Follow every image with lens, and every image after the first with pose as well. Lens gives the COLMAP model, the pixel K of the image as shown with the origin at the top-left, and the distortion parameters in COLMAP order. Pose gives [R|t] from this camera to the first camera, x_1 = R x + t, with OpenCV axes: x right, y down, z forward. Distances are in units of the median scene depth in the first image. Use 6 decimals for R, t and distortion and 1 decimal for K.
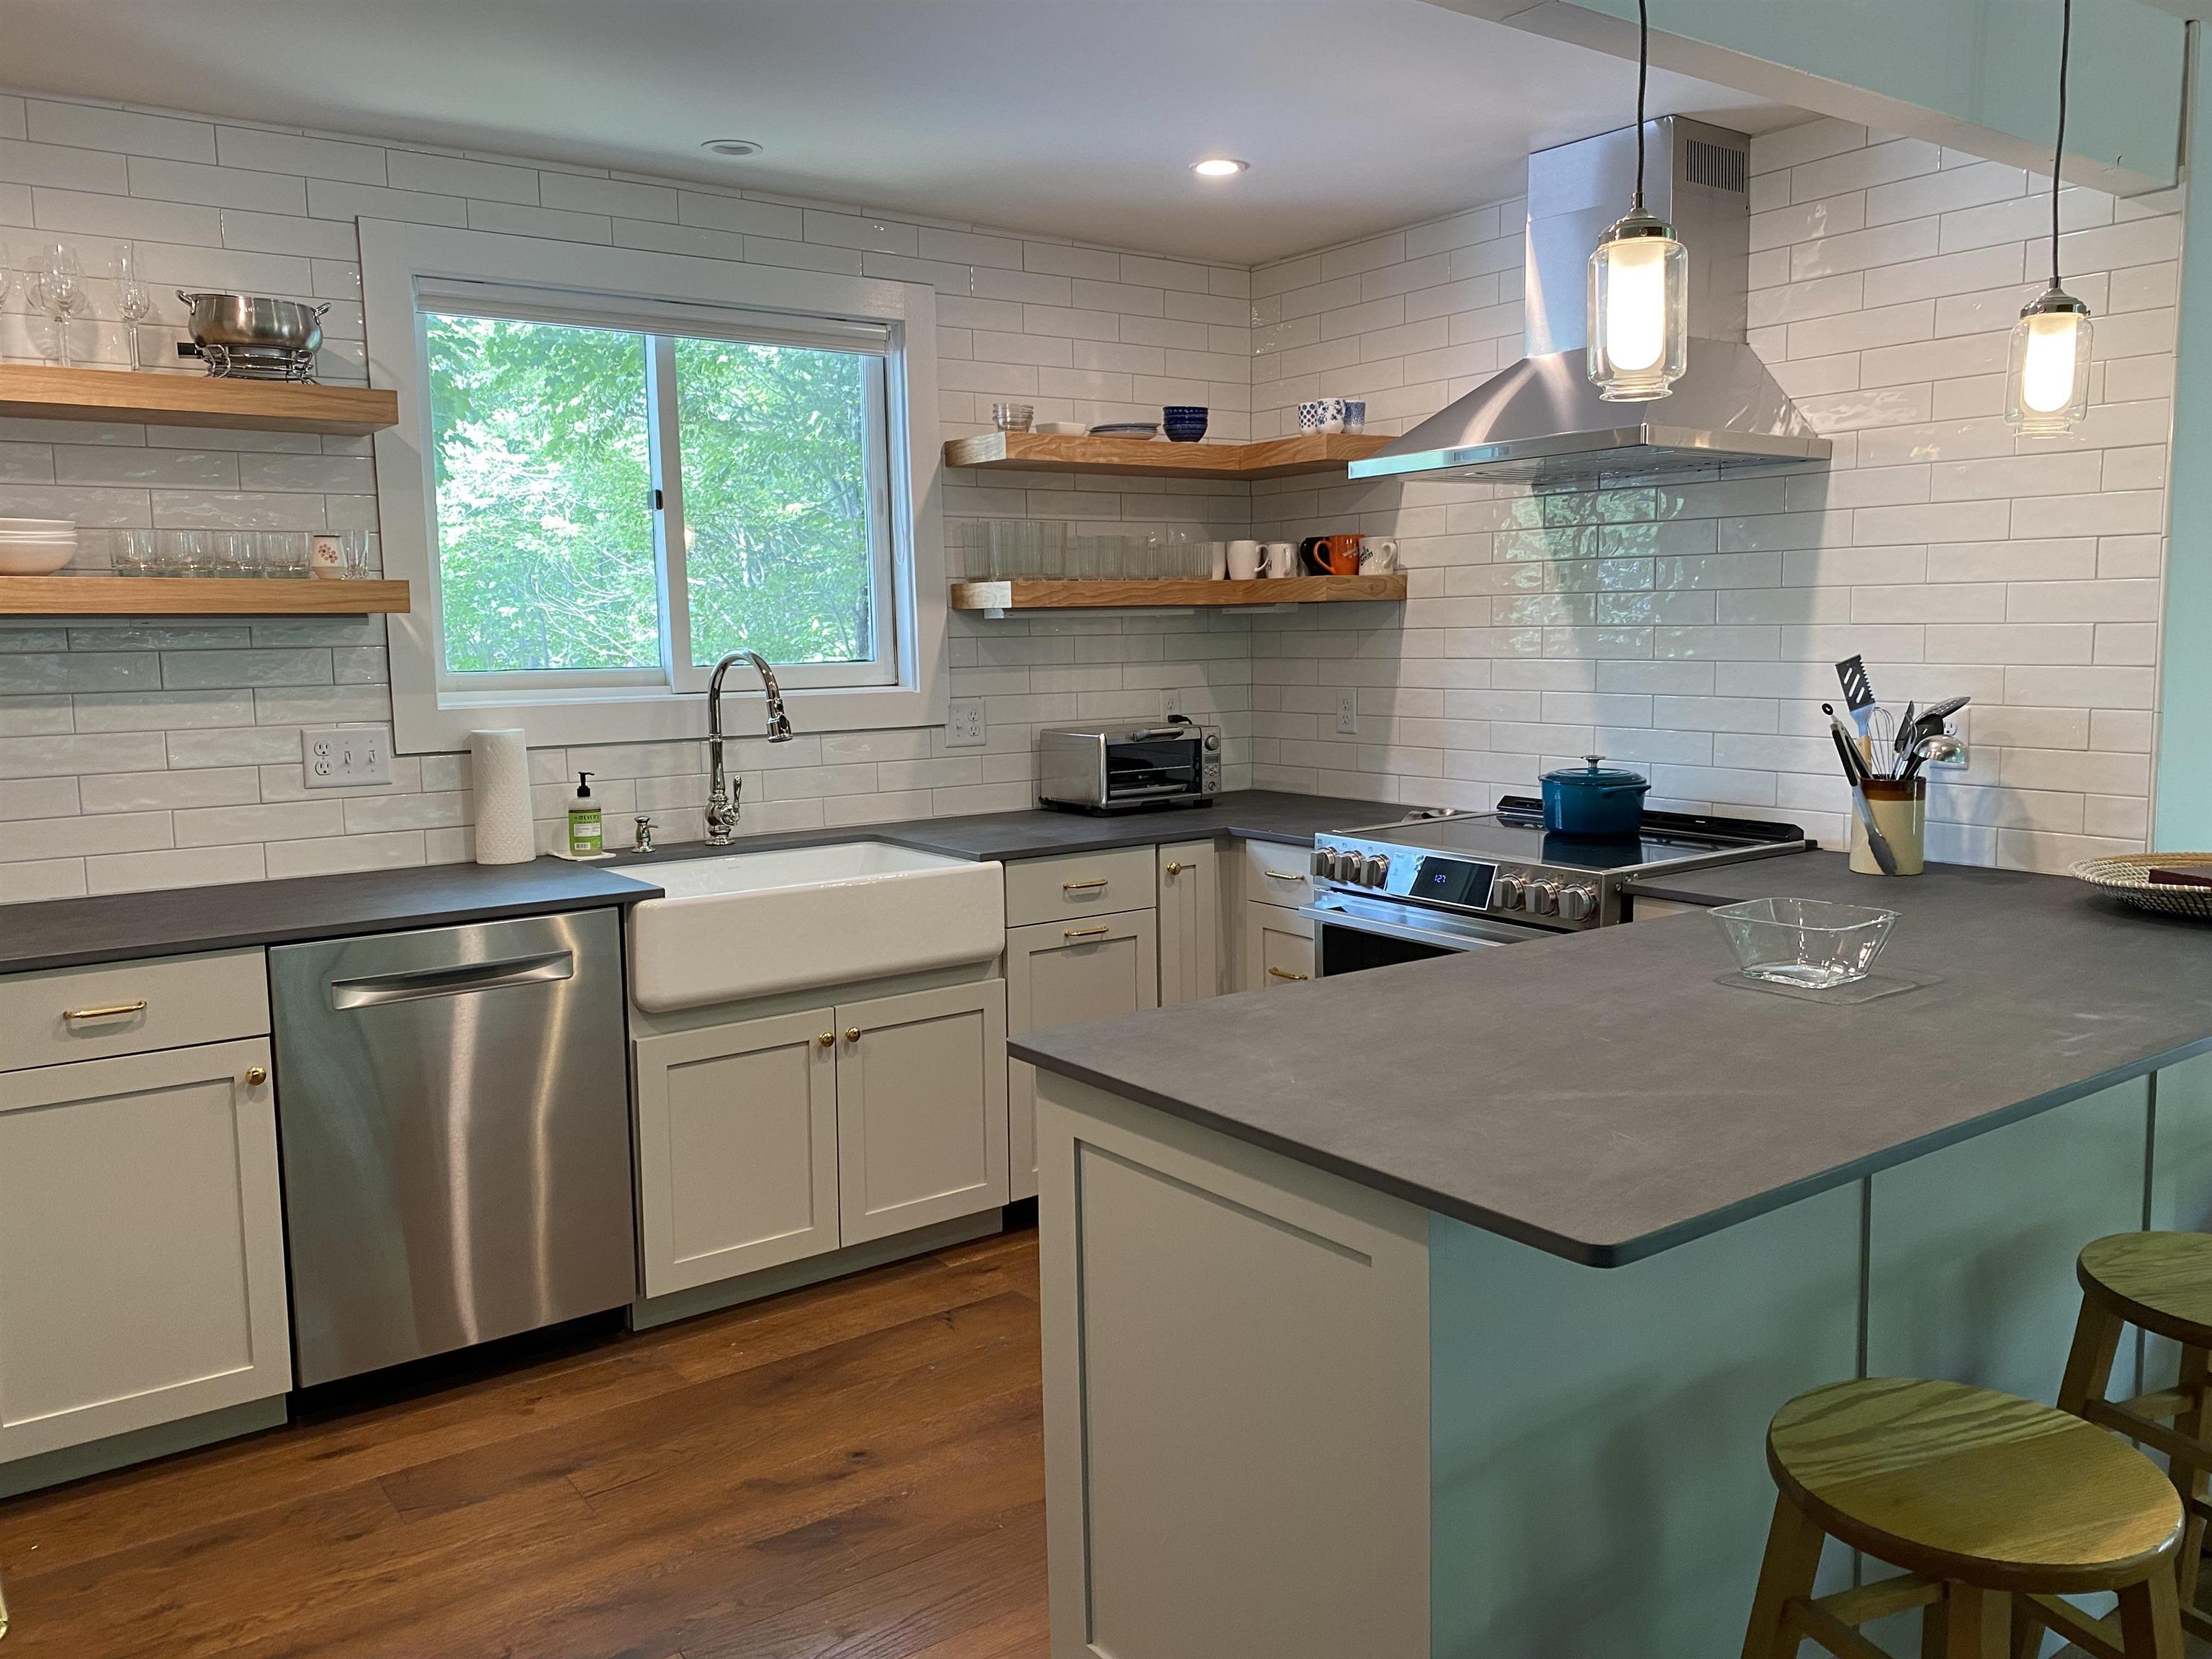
lens RADIAL K [[1679.3, 0, 1106.0], [0, 1679.3, 829.5], [0, 0, 1]] dist [0.154095, -0.220798]
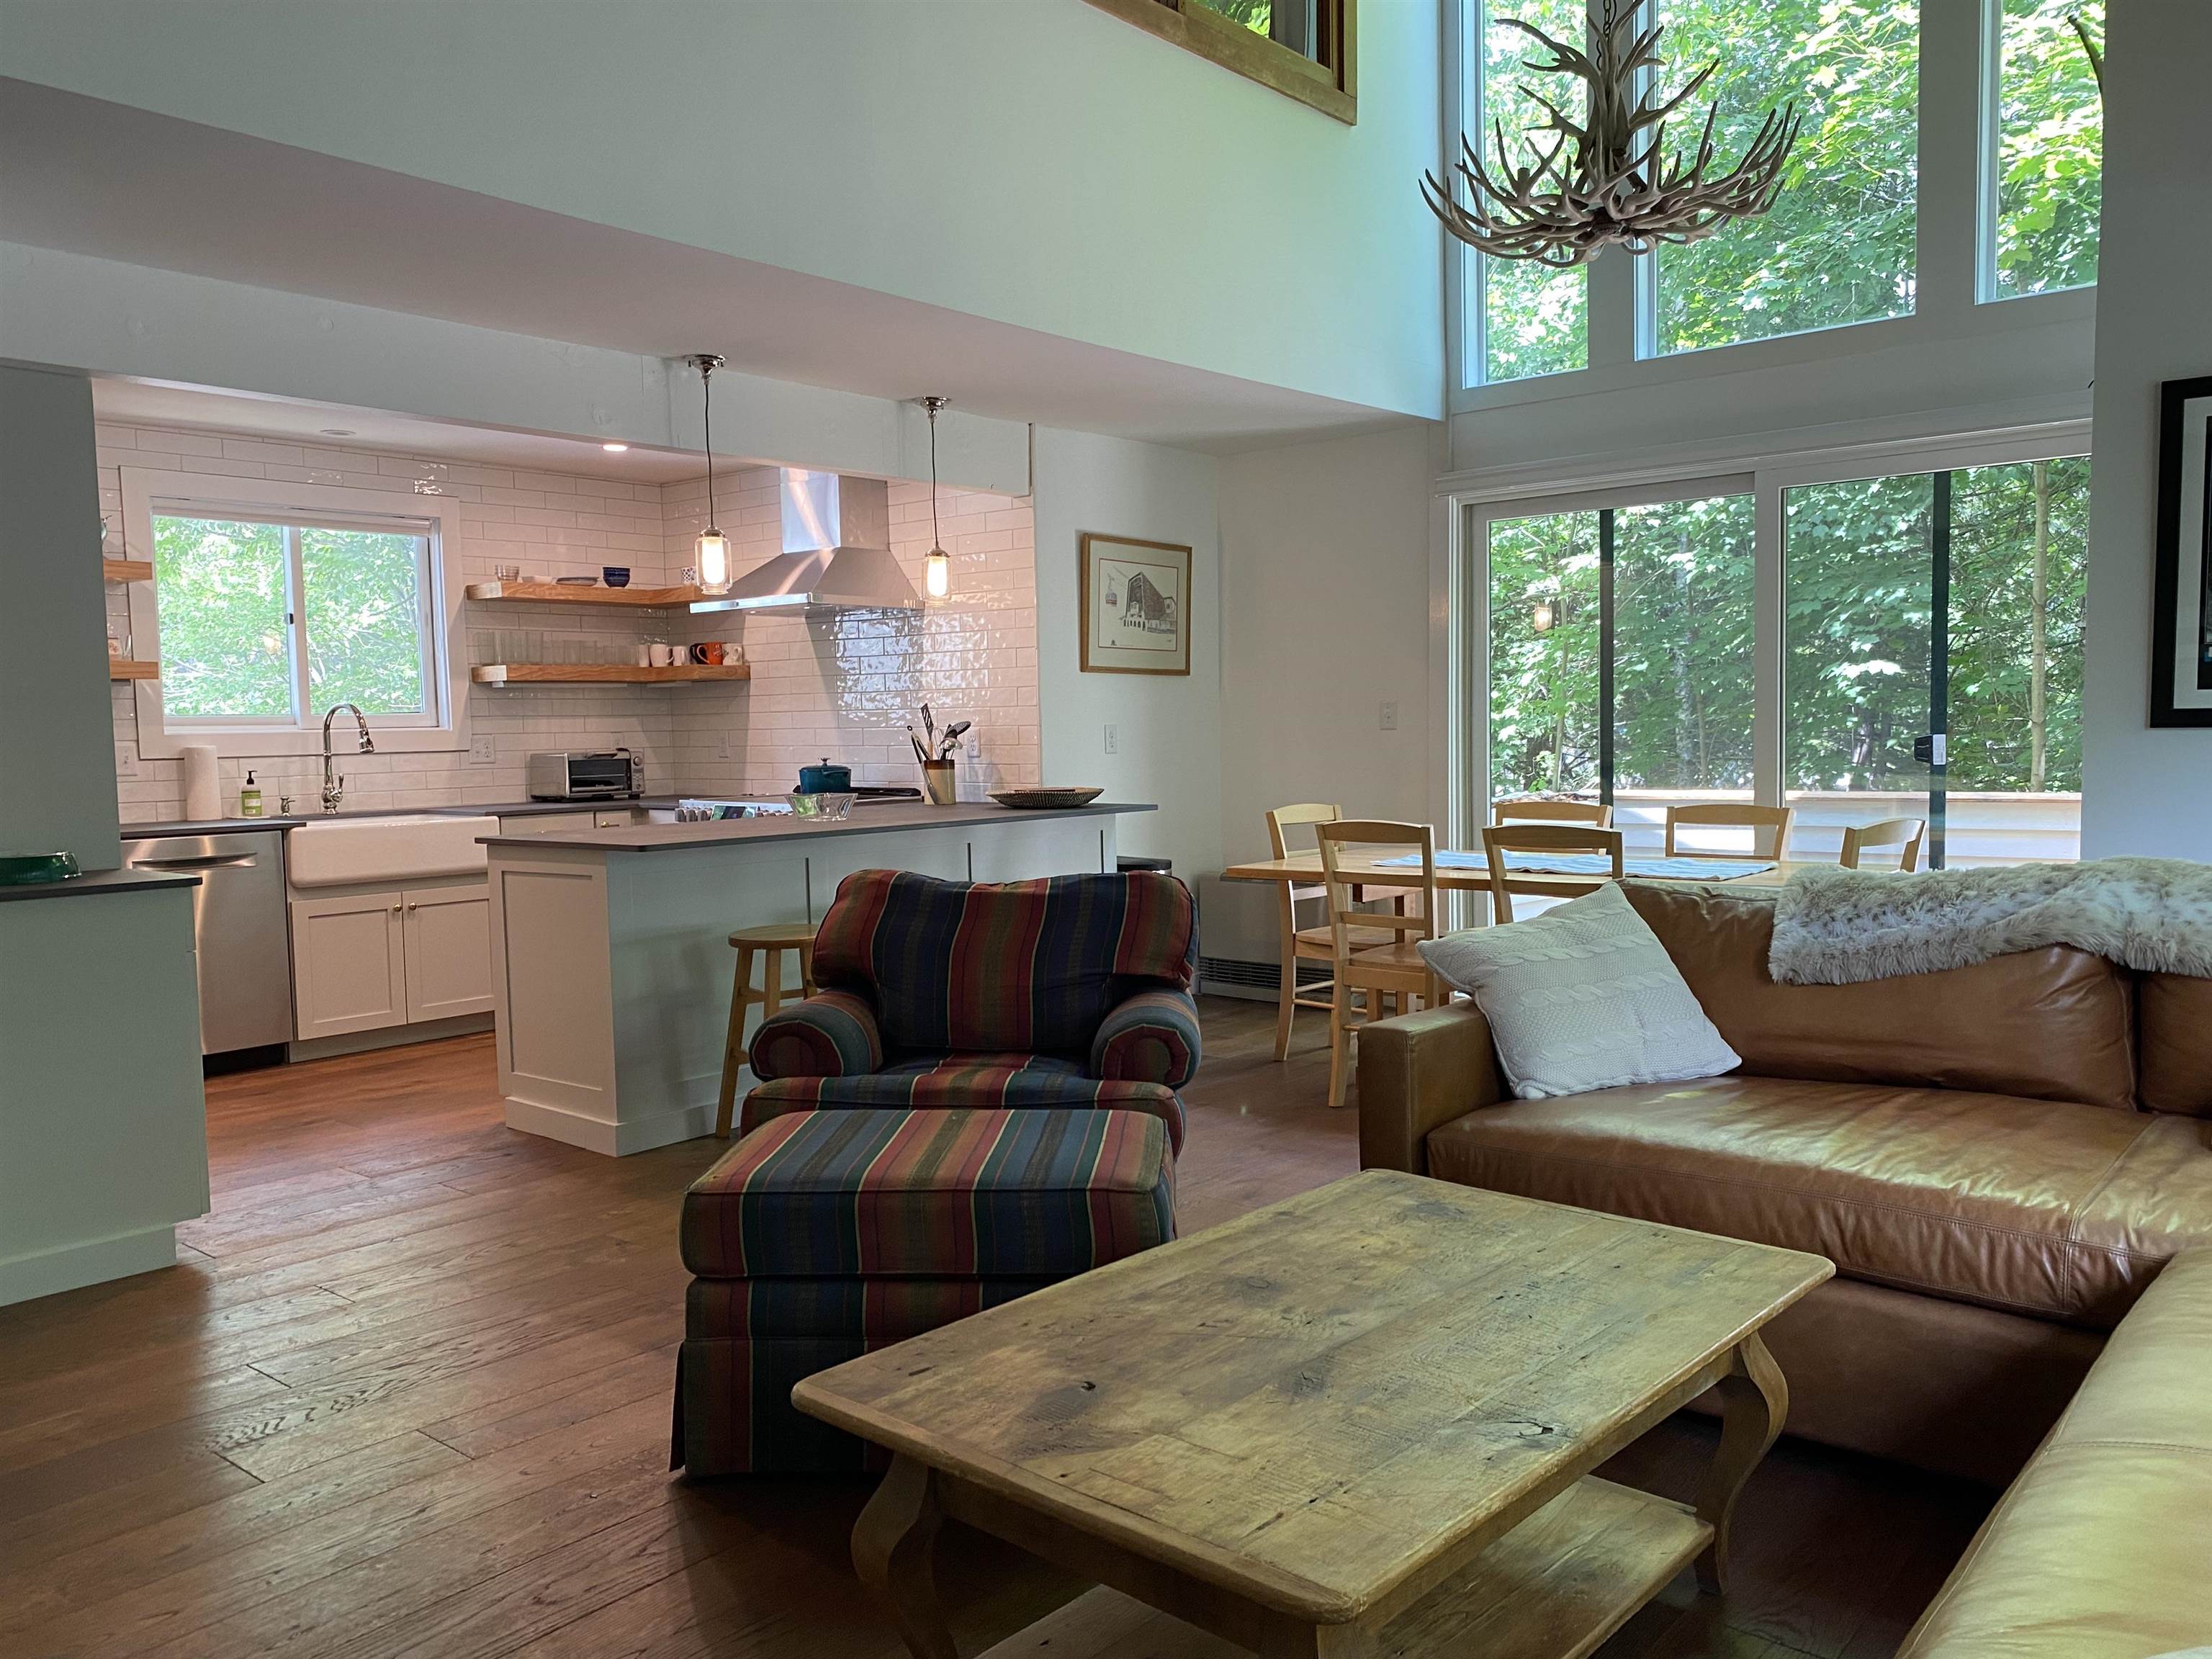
lens RADIAL K [[1688.7, 0, 1110.1], [0, 1688.7, 859.3], [0, 0, 1]] dist [0.045711, -0.088262]
pose [[0.971587, -0.021432, 0.235711, 0.129195], [0.032041, 0.998634, -0.041271, 0.142221], [-0.234505, 0.047651, 0.970946, -0.822743]]
